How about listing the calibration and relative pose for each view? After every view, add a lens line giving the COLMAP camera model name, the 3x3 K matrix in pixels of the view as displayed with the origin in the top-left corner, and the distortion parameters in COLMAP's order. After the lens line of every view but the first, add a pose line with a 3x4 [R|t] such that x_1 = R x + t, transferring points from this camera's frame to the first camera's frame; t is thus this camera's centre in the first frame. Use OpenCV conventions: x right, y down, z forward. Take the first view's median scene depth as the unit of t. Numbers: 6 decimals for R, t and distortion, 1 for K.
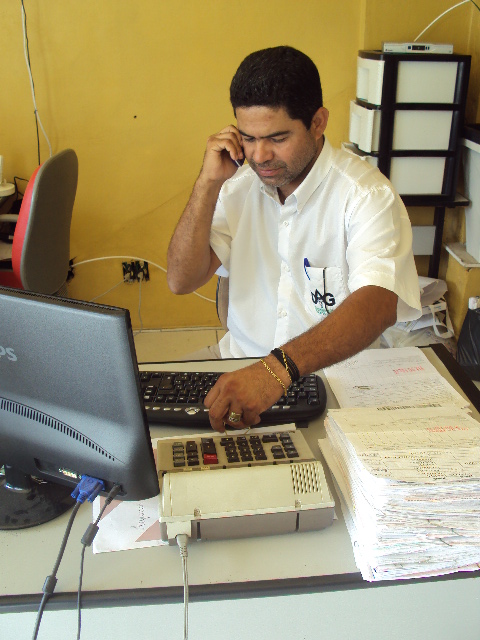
lens RADIAL K [[703.5, 0, 240.0], [0, 703.5, 320.0], [0, 0, 1]] dist [-0.205324, 0.343920]
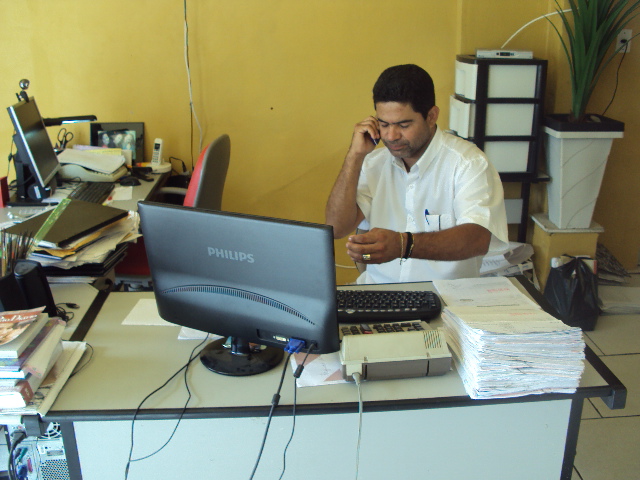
lens RADIAL K [[703.5, 0, 340.3], [0, 703.5, 241.2], [0, 0, 1]] dist [-0.205324, 0.343920]
pose [[0.999983, -0.000222, 0.005813, -0.080826], [0.000757, 0.995736, -0.092240, 0.098788], [-0.005768, 0.092243, 0.995720, -0.384558]]
